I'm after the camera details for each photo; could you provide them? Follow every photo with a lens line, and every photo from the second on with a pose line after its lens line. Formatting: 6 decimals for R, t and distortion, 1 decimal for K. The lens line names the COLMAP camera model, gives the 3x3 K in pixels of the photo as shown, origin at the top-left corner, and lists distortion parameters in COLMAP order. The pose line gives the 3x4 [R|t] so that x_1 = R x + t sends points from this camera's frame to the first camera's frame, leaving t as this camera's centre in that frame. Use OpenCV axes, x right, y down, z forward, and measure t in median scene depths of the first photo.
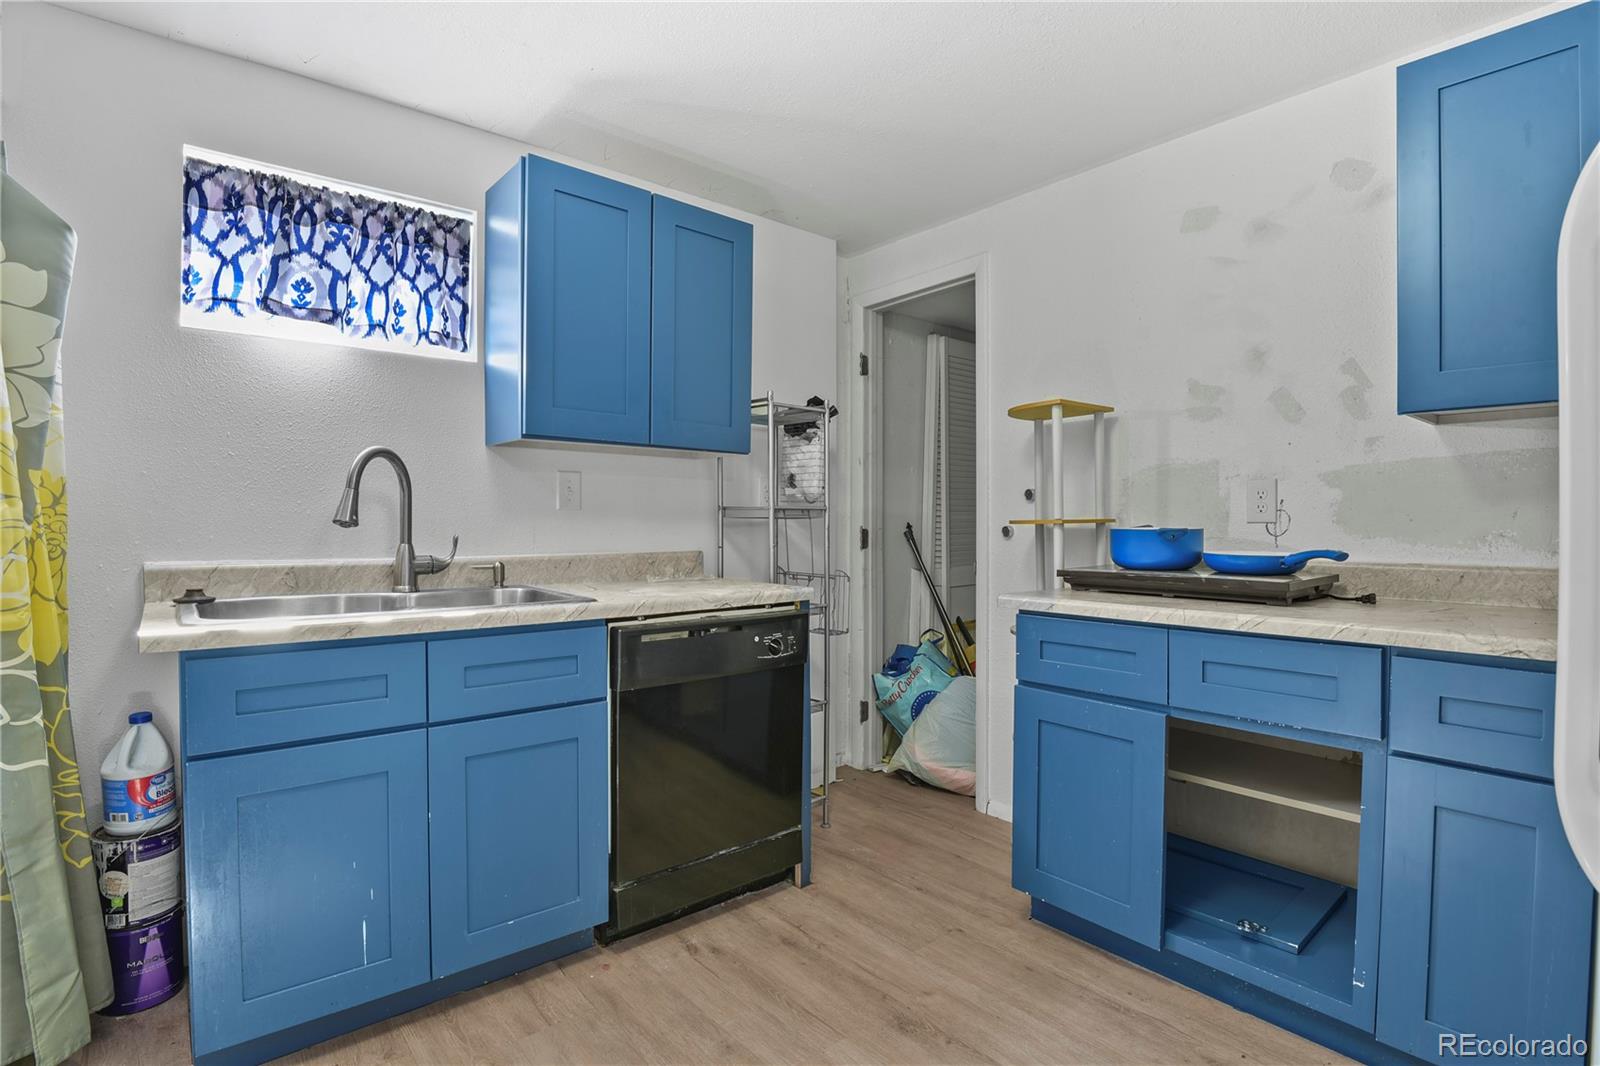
lens RADIAL K [[794.2, 0, 801.3], [0, 794.2, 529.2], [0, 0, 1]] dist [-0.005119, -0.000356]
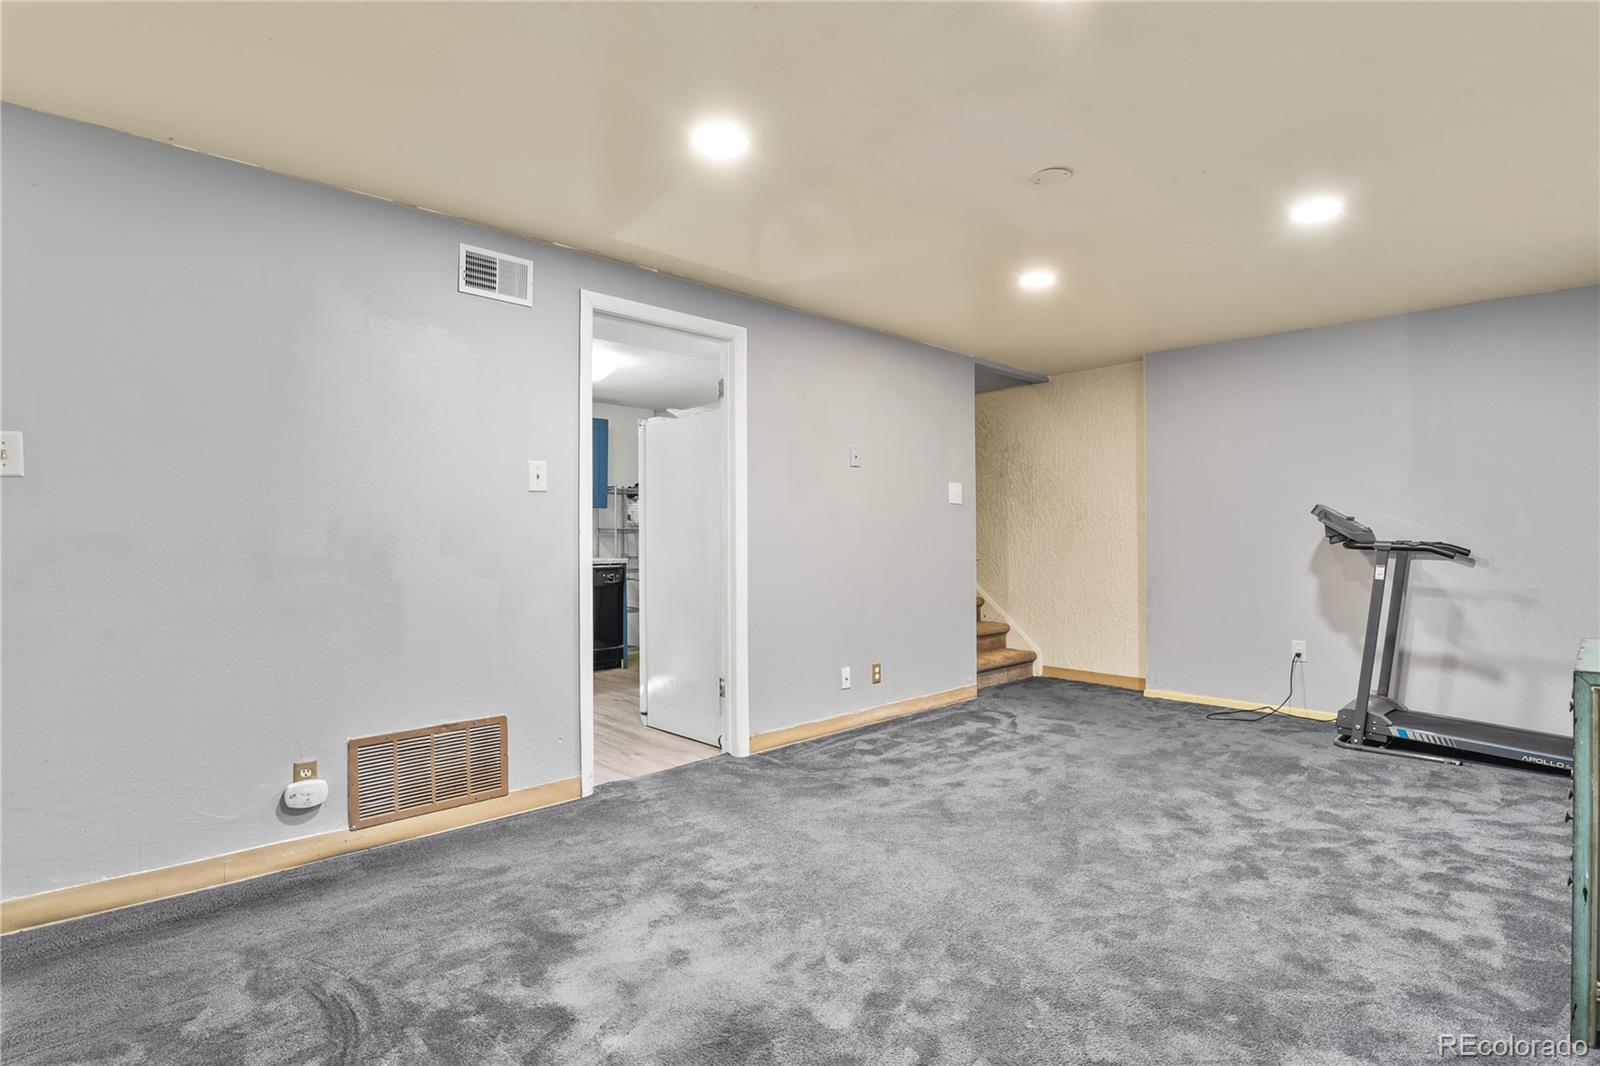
lens RADIAL K [[794.2, 0, 798.4], [0, 794.2, 533.3], [0, 0, 1]] dist [-0.005119, -0.000356]
pose [[0.997489, -0.006124, 0.070558, 0.360087], [0.007333, 0.999831, -0.016878, 0.033323], [-0.070443, 0.017353, 0.997365, -1.554466]]
